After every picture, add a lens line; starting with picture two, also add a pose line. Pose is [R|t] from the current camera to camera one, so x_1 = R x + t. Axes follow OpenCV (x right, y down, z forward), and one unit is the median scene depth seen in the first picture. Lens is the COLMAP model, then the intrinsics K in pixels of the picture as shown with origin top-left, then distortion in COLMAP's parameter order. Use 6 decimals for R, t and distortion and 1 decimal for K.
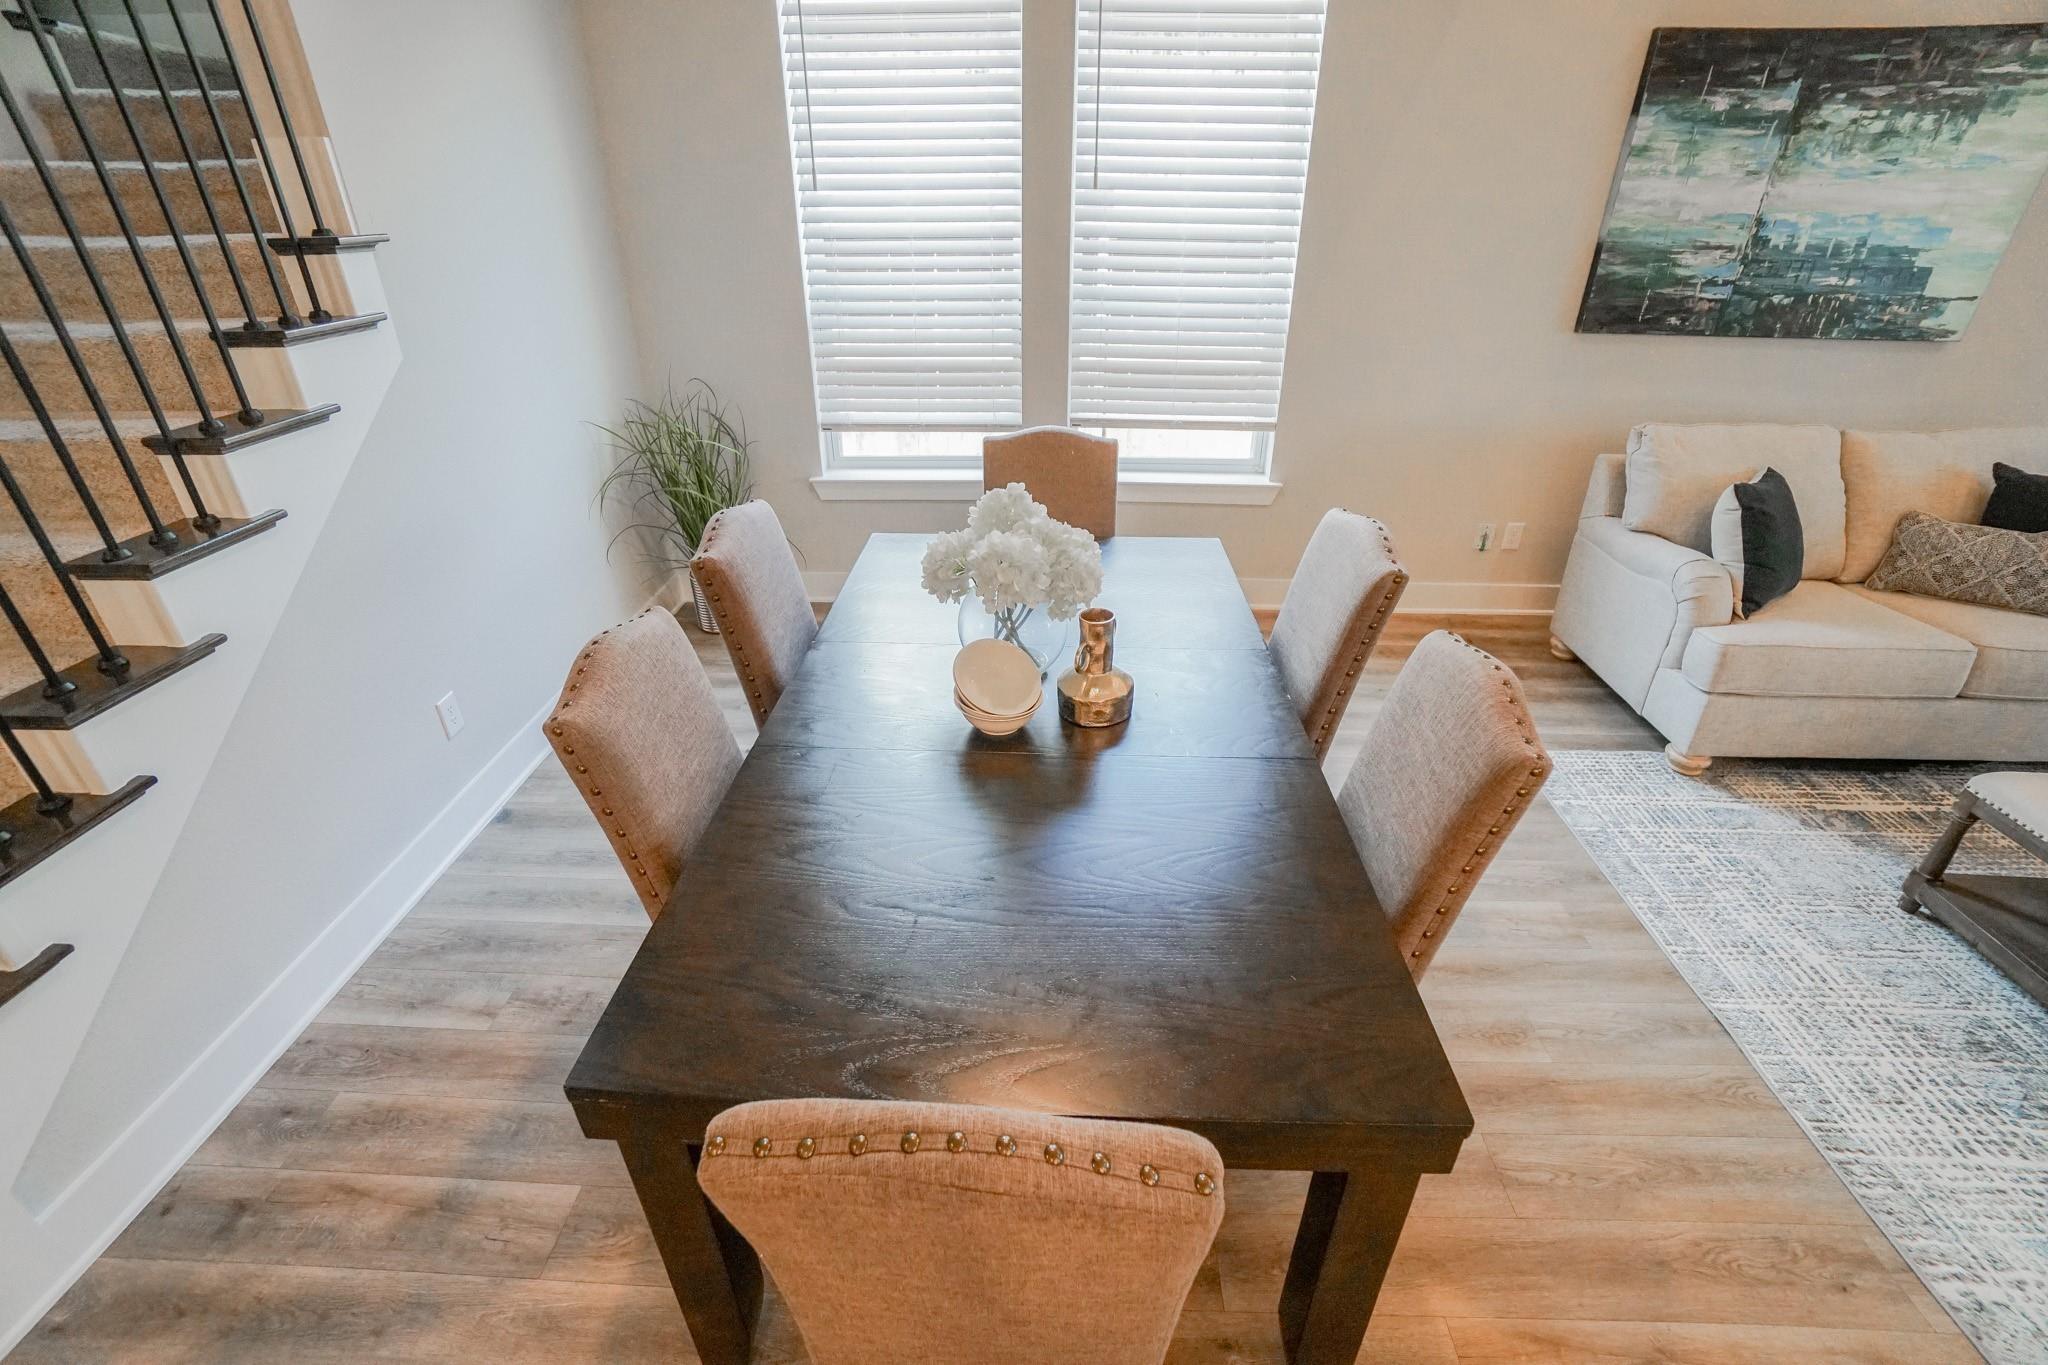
lens RADIAL K [[900.7, 0, 1024.0], [0, 900.7, 682.5], [0, 0, 1]] dist [-0.060609, 0.021699]
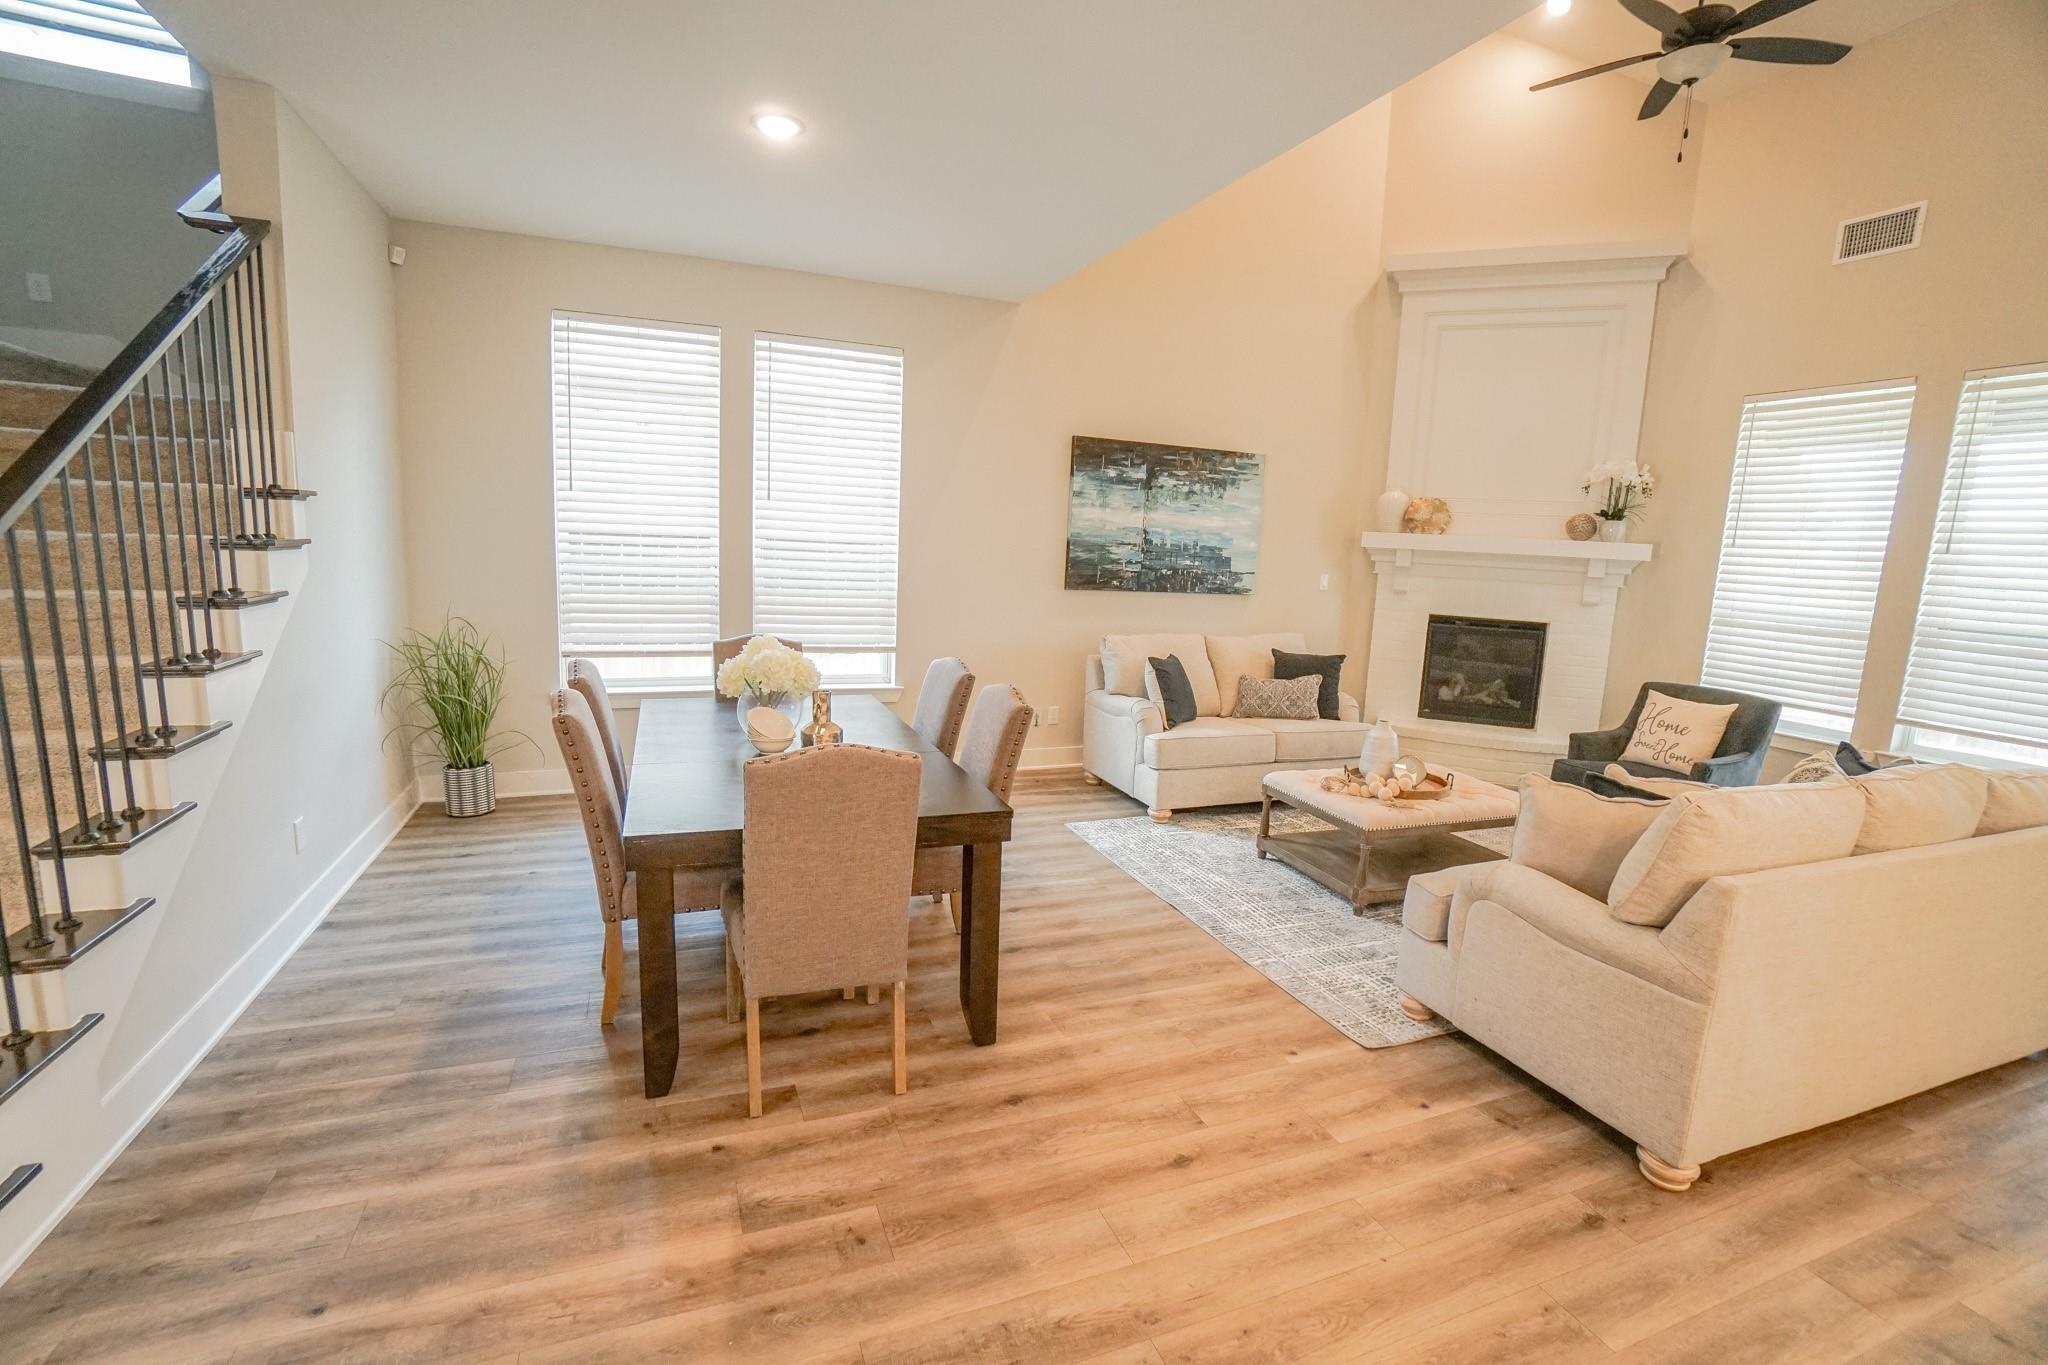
lens RADIAL K [[900.7, 0, 1024.0], [0, 900.7, 682.5], [0, 0, 1]] dist [-0.060609, 0.021699]
pose [[0.912911, -0.023347, 0.407490, -0.169515], [0.155700, 0.942788, -0.294803, 0.300652], [-0.377293, 0.332576, 0.864317, -0.456048]]
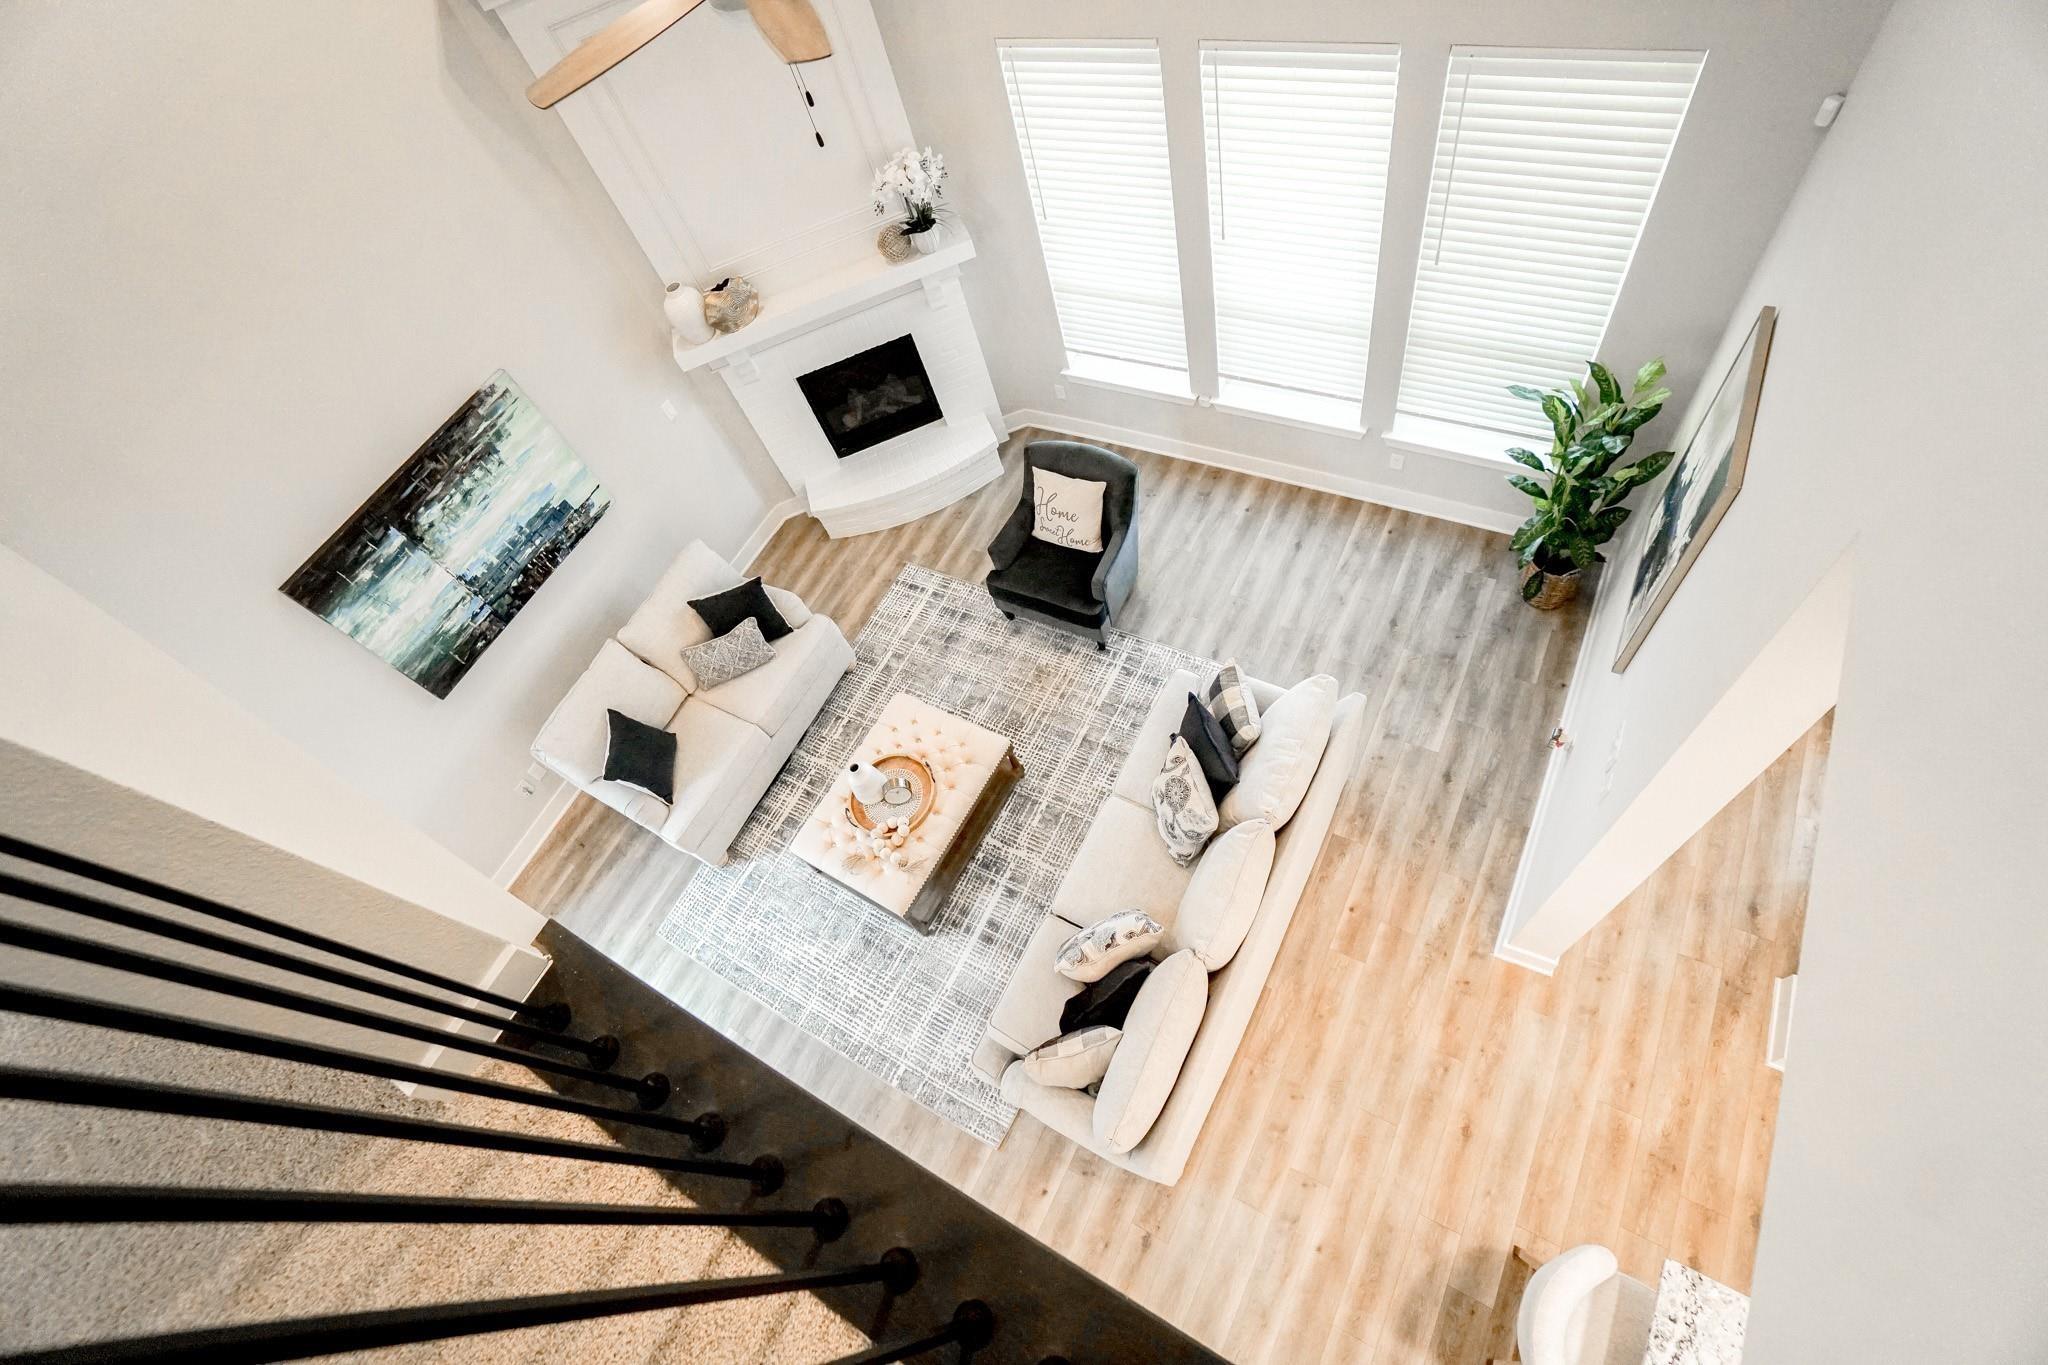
lens RADIAL K [[900.7, 0, 1024.0], [0, 900.7, 682.5], [0, 0, 1]] dist [-0.060609, 0.021699]
pose [[0.433967, -0.812477, 0.389300, 0.580296], [0.609131, 0.582981, 0.537673, -0.682638], [-0.663802, 0.003803, 0.747899, -0.733832]]
